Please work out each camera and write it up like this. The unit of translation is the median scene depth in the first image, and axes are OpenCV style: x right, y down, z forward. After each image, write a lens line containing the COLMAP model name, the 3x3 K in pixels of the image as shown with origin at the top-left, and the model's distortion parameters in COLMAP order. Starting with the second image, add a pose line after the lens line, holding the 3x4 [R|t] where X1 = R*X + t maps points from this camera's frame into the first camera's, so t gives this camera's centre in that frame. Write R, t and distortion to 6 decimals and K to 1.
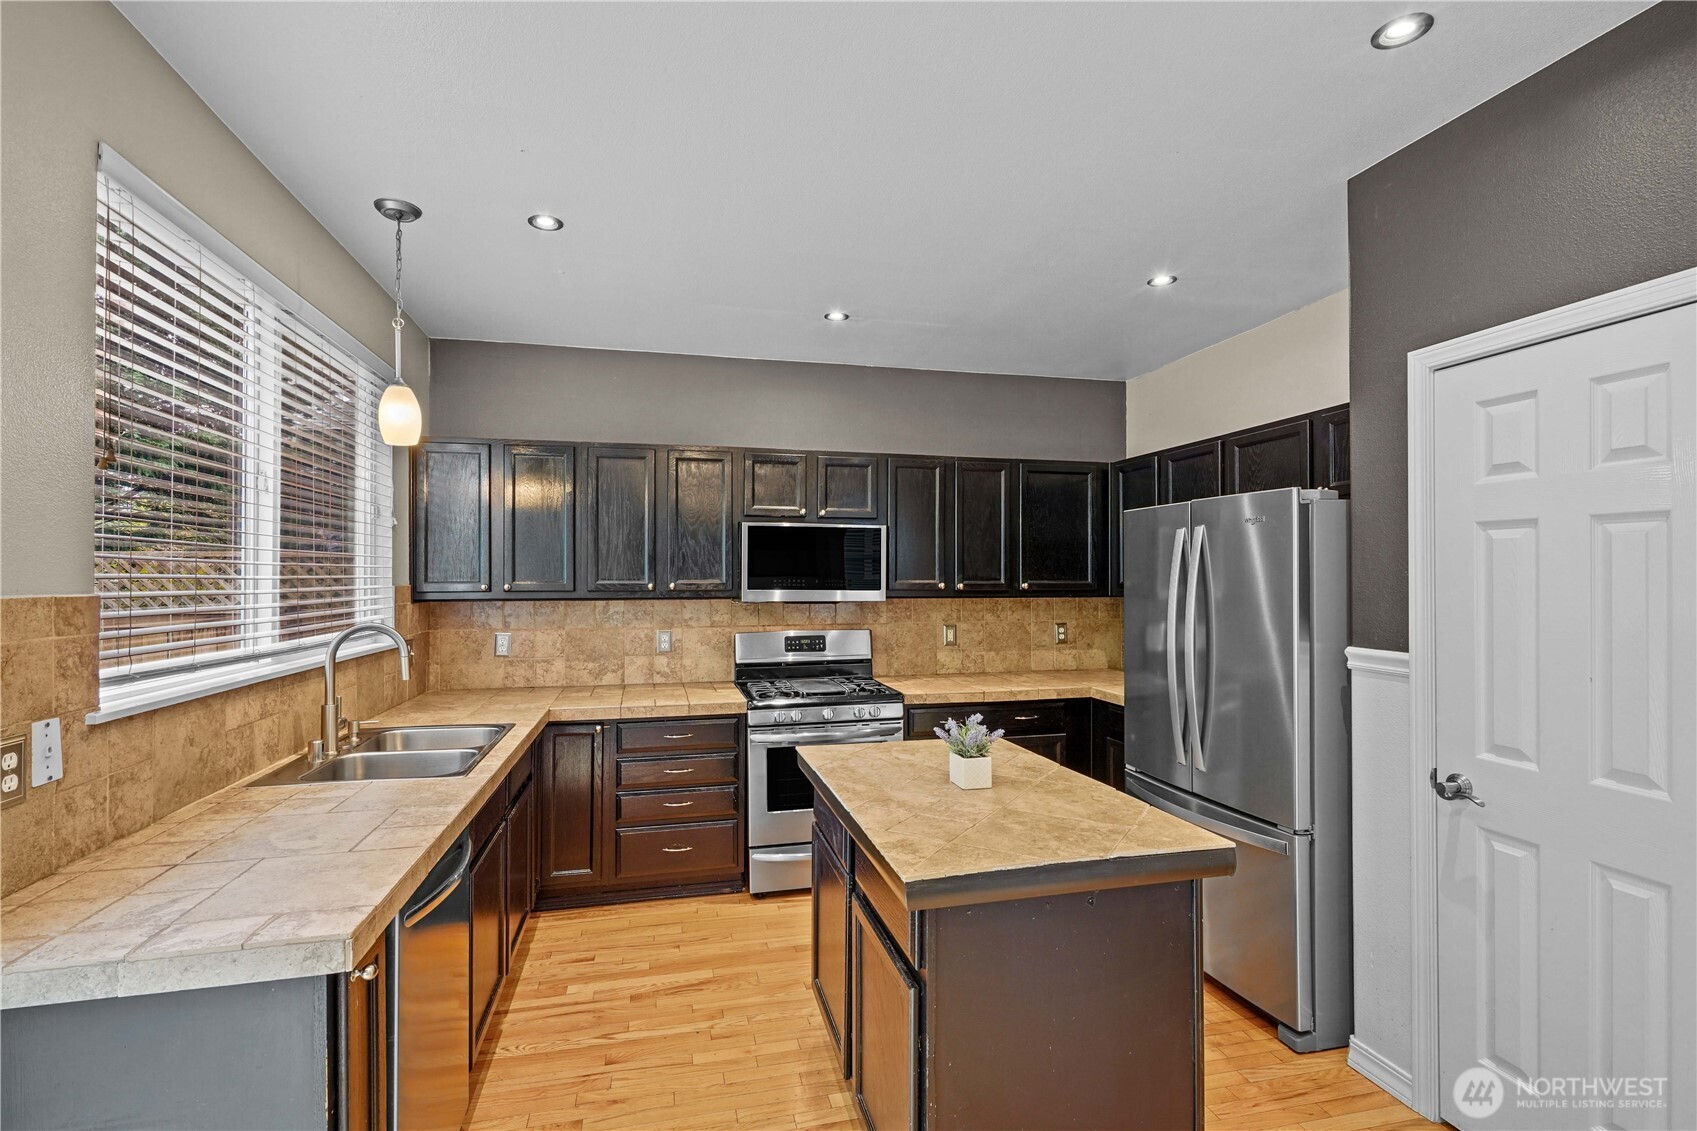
lens RADIAL K [[772.4, 0, 832.8], [0, 772.4, 576.7], [0, 0, 1]] dist [0.001272, 0.000787]
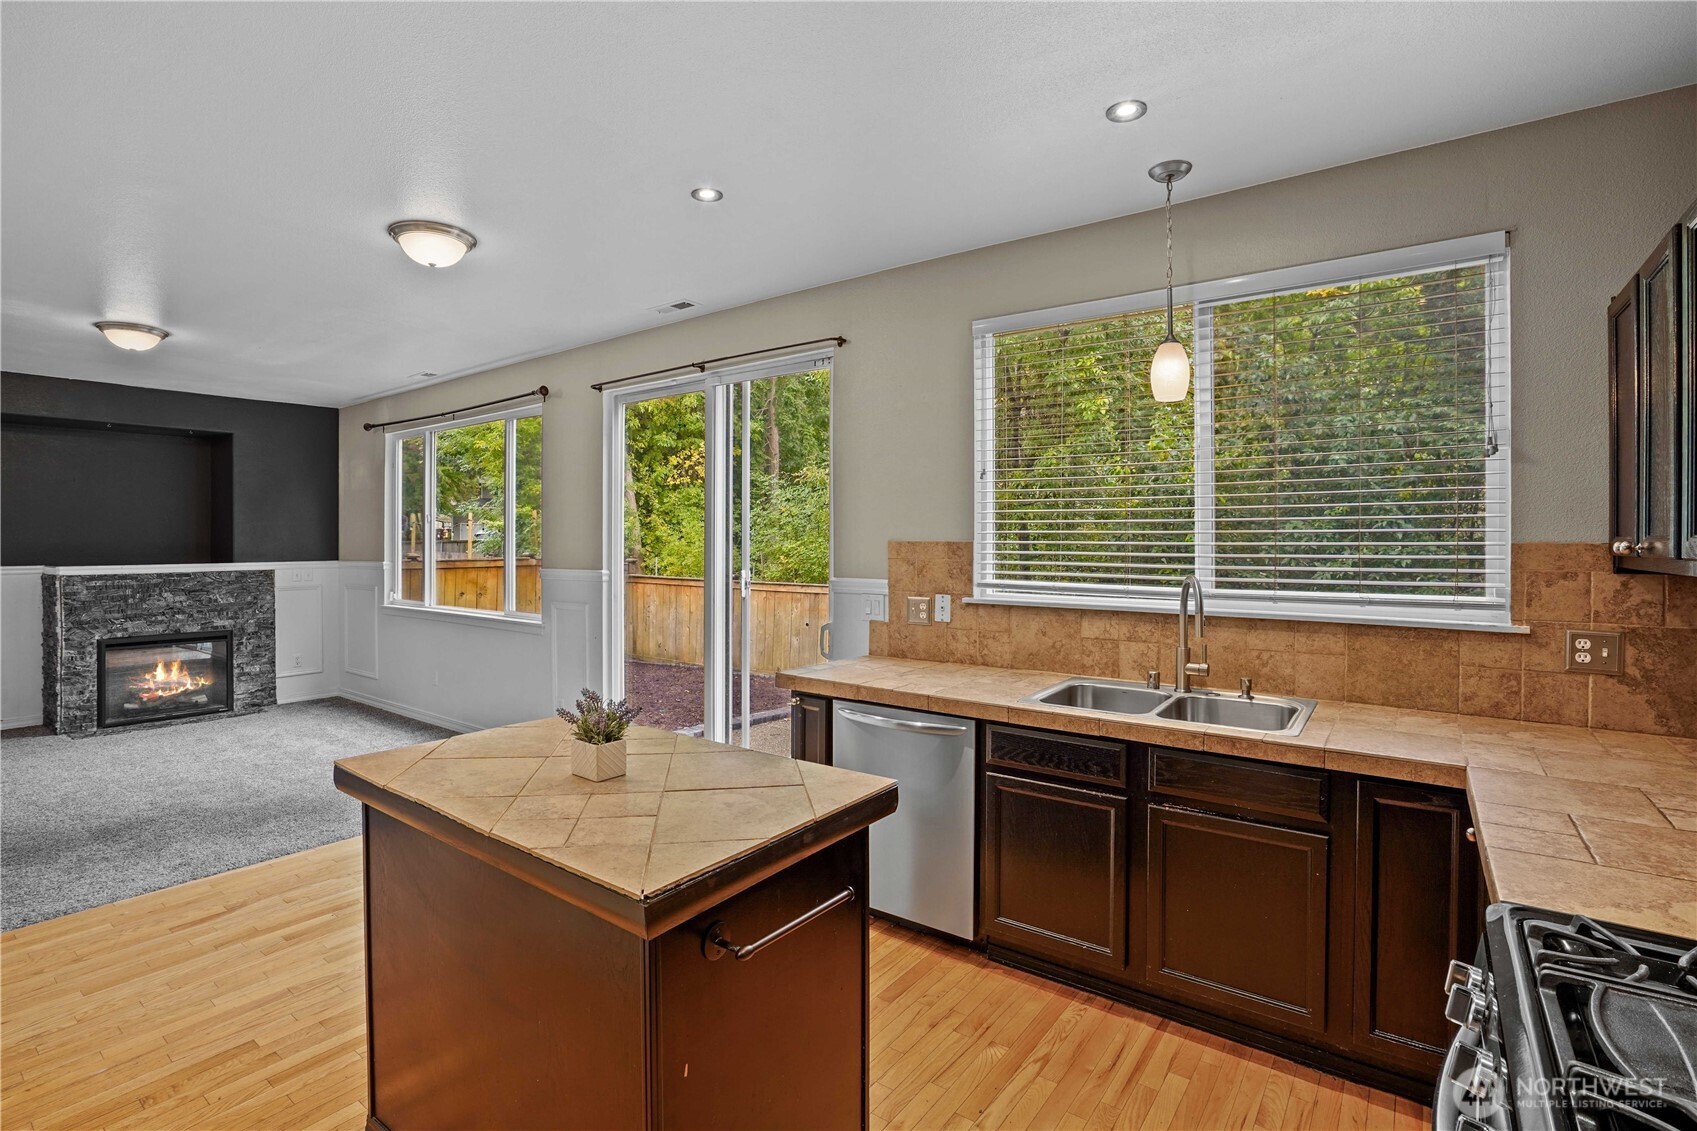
lens RADIAL K [[803.9, 0, 833.8], [0, 803.9, 539.4], [0, 0, 1]] dist [-0.059181, 0.023595]
pose [[-0.765560, 0.002654, -0.643359, 0.293150], [0.001435, 0.999996, 0.002418, 0.005143], [0.643363, 0.000928, -0.765561, 0.990646]]
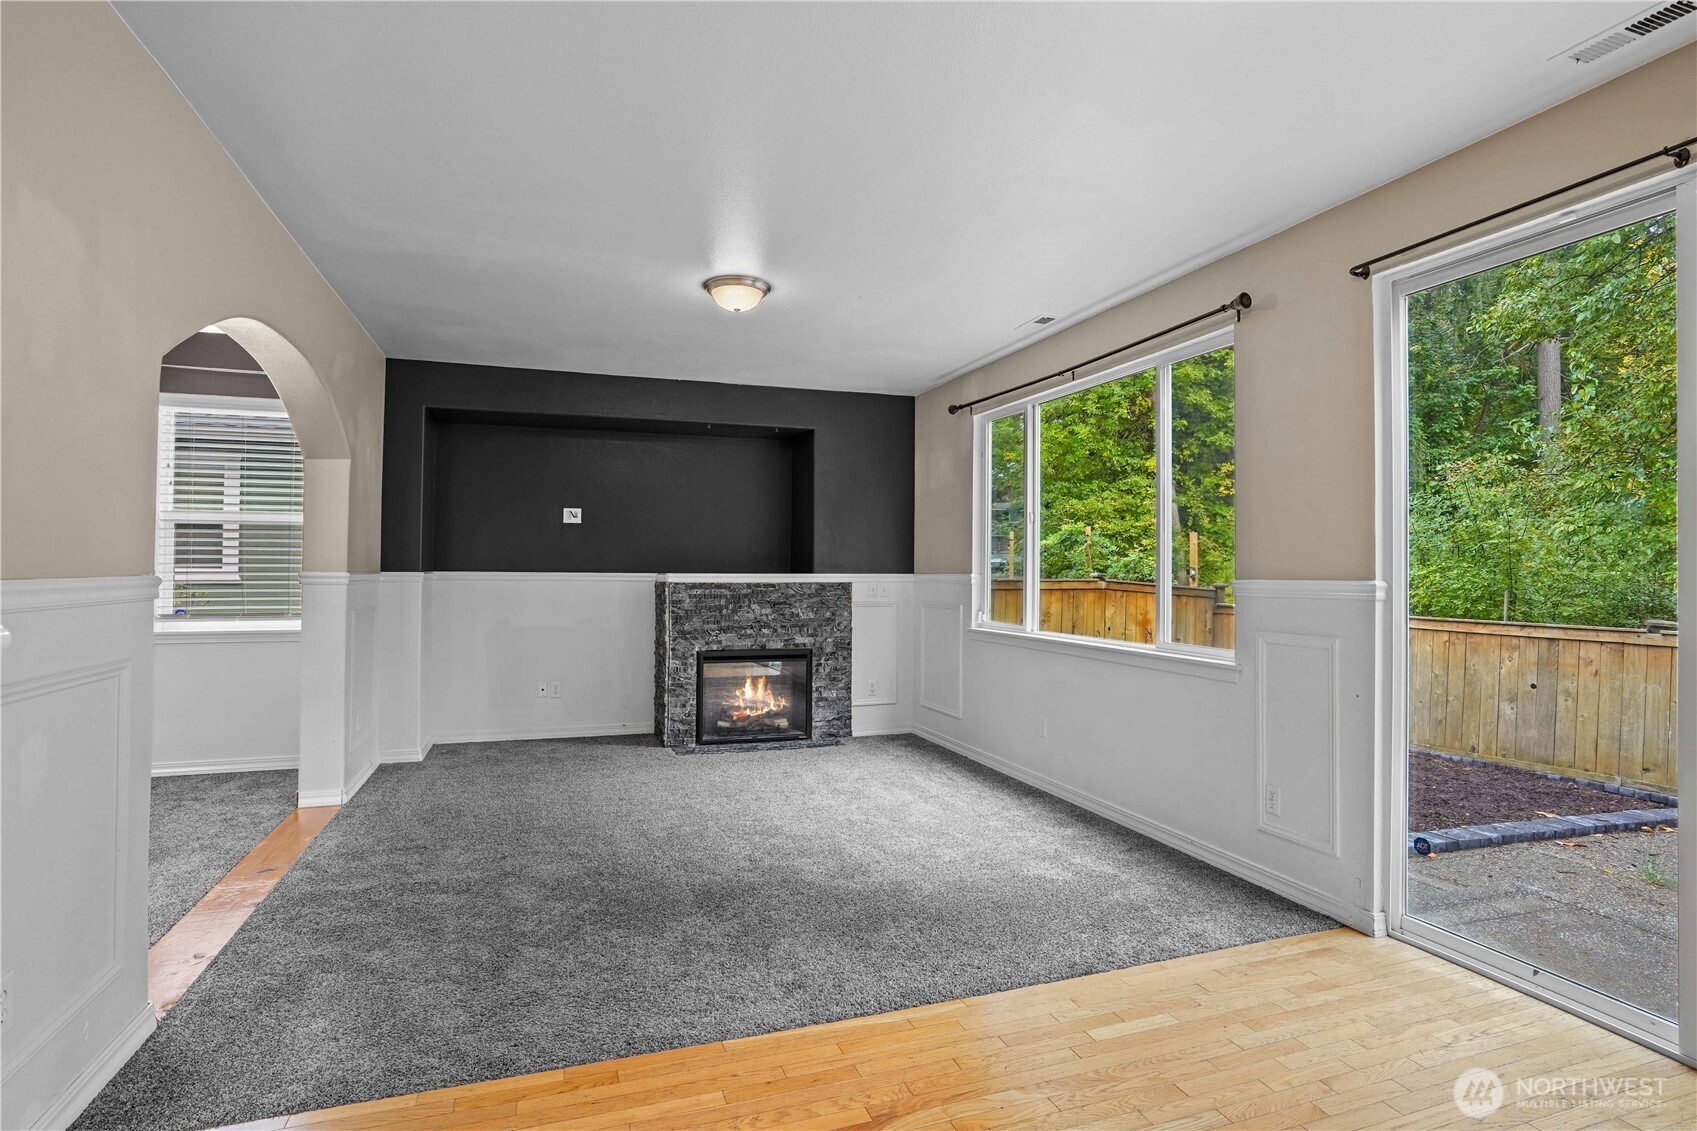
lens RADIAL K [[848.4, 0, 832.4], [0, 848.4, 547.0], [0, 0, 1]] dist [-0.046885, 0.017322]
pose [[-0.994295, -0.007765, -0.106384, 0.339147], [-0.005099, 0.999667, -0.025307, 0.048685], [0.106545, -0.024620, -0.994003, 0.488821]]
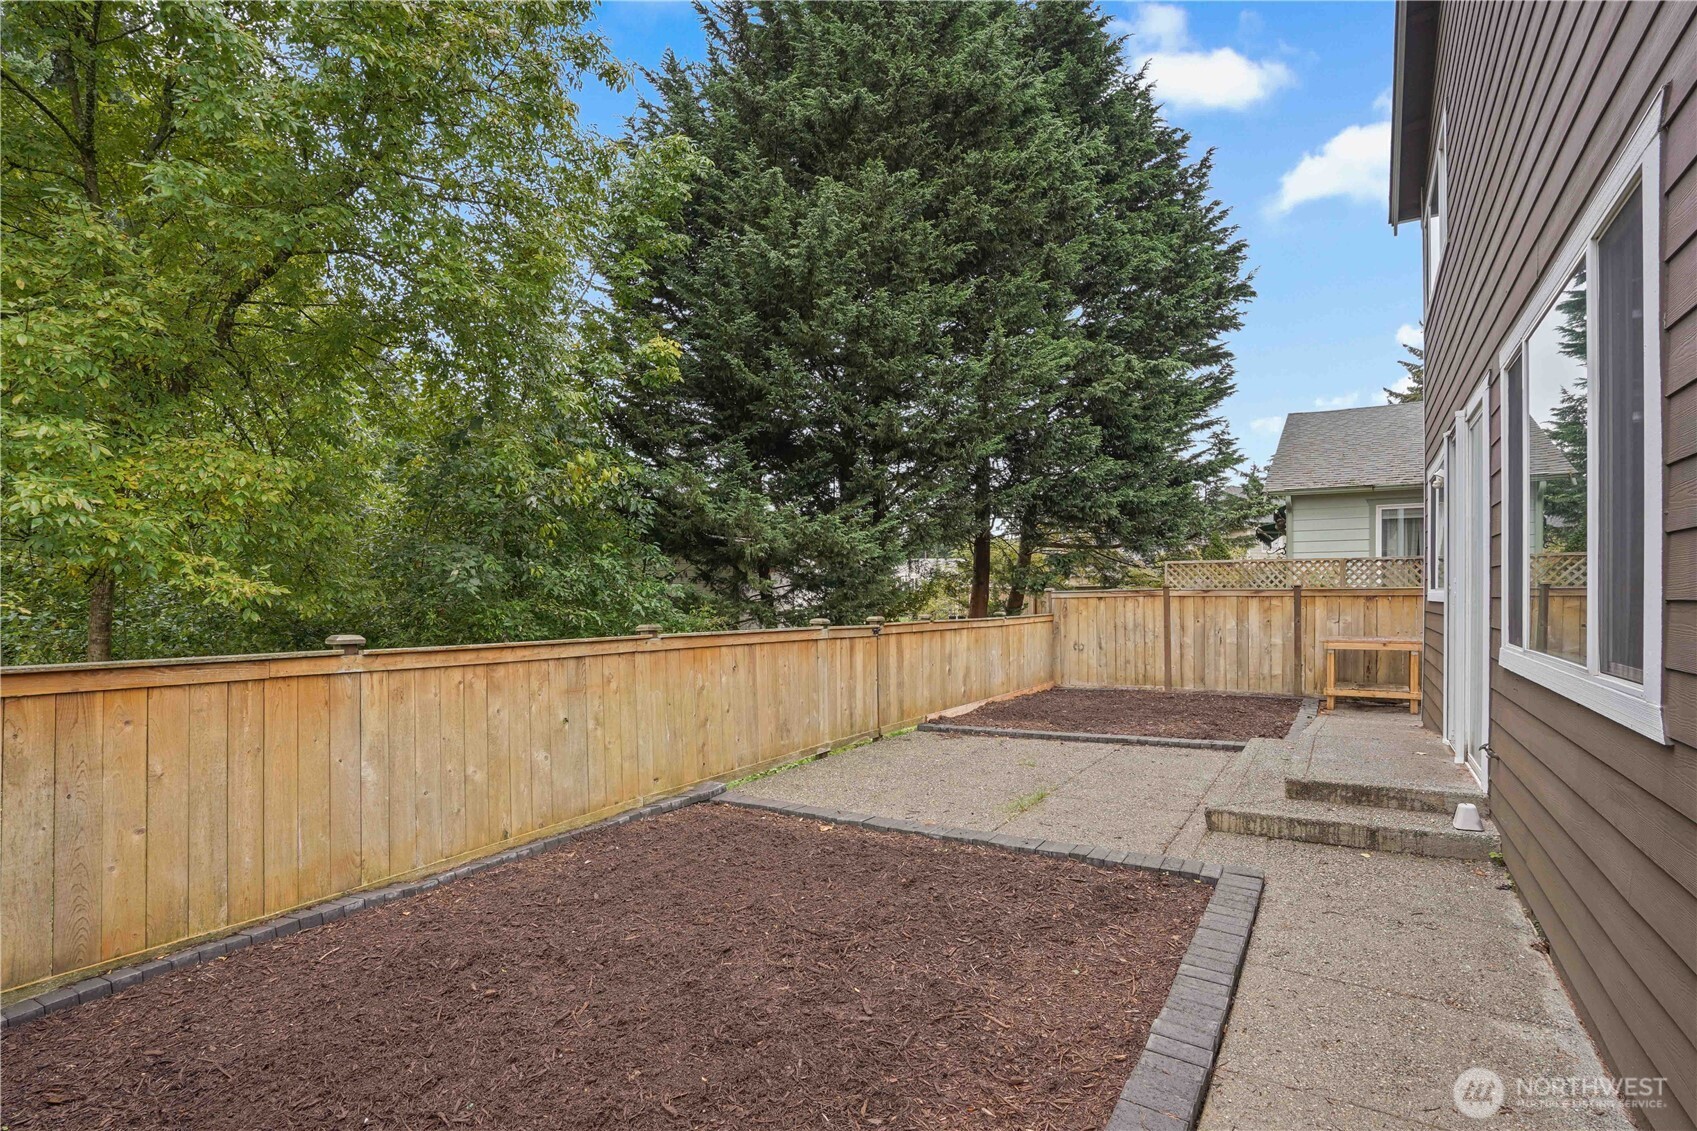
lens RADIAL K [[799.7, 0, 840.4], [0, 799.7, 559.5], [0, 0, 1]] dist [-0.066895, 0.028443]
pose [[0.692669, -0.031755, -0.720556, -0.081533], [0.000147, 0.999037, -0.043886, 0.084681], [0.721256, 0.030293, 0.692006, -1.812971]]
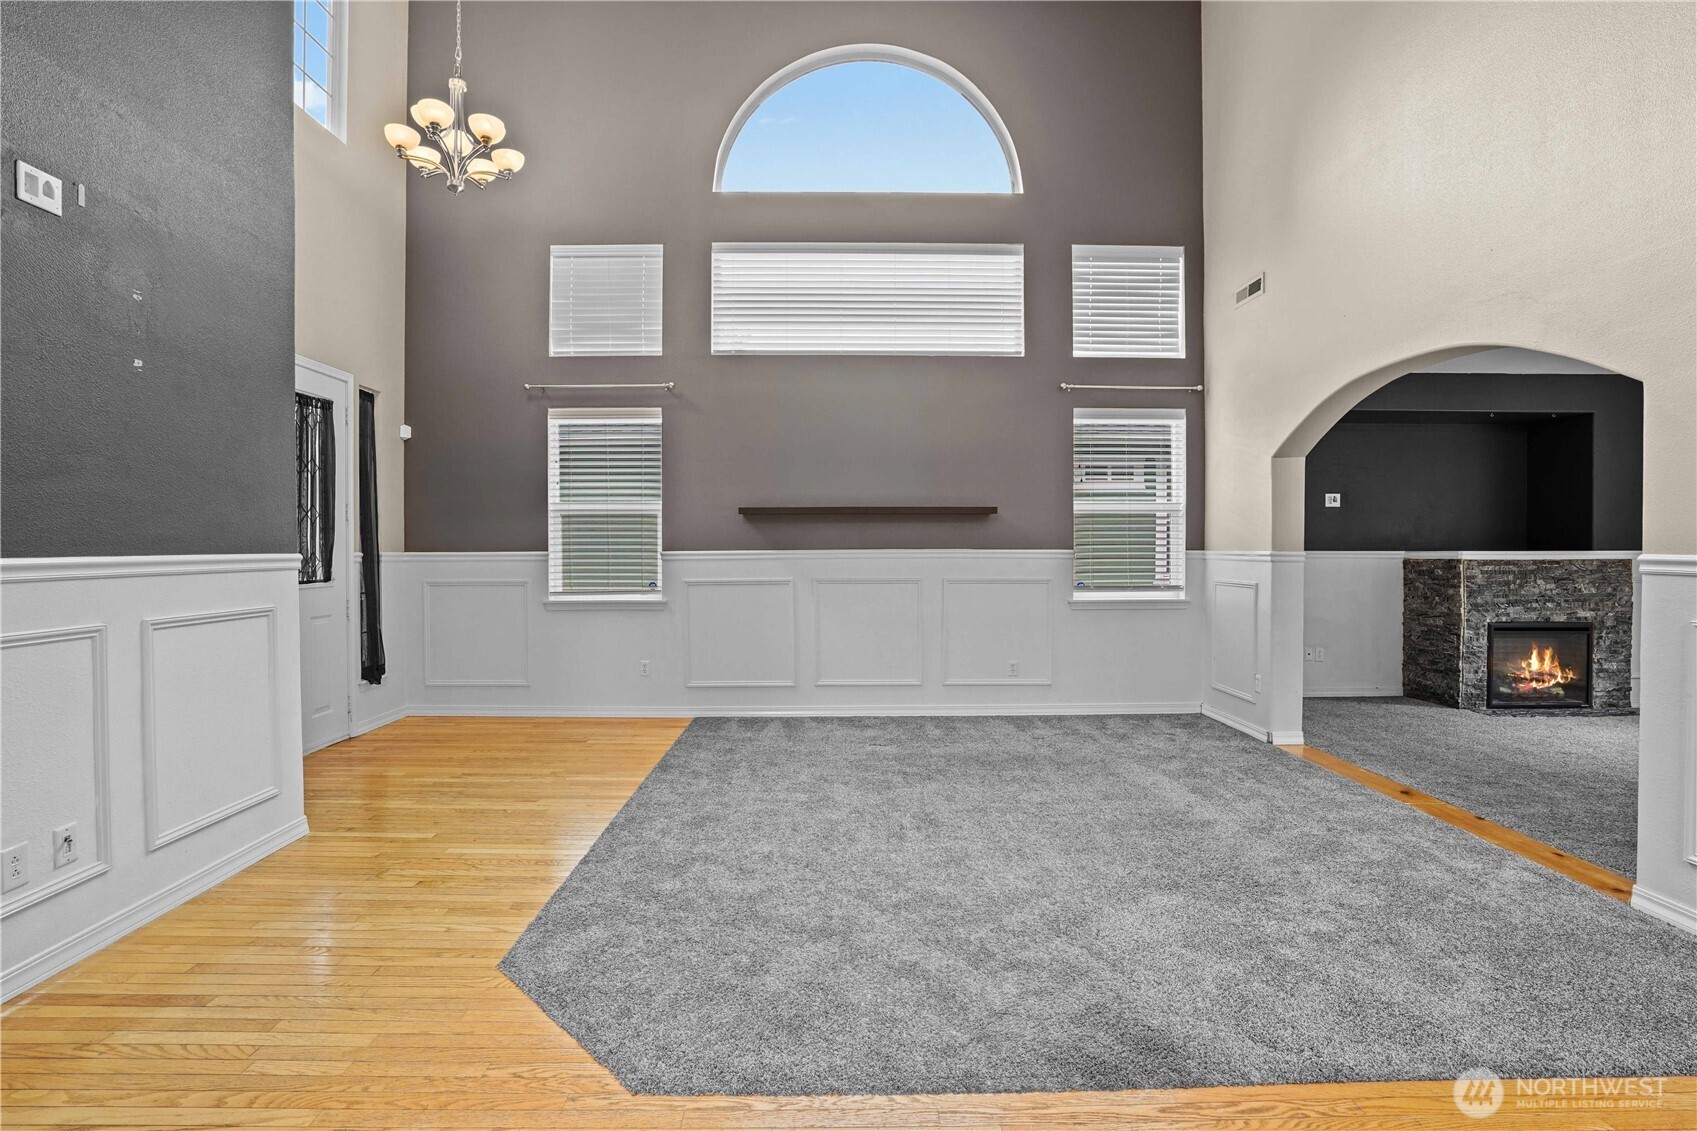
lens RADIAL K [[799.7, 0, 840.4], [0, 799.7, 559.5], [0, 0, 1]] dist [-0.066895, 0.028443]
pose [[-0.977645, -0.001644, 0.210256, 1.393853], [0.002144, 0.999840, 0.017785, 0.045604], [-0.210252, 0.017838, -0.977485, 0.700086]]
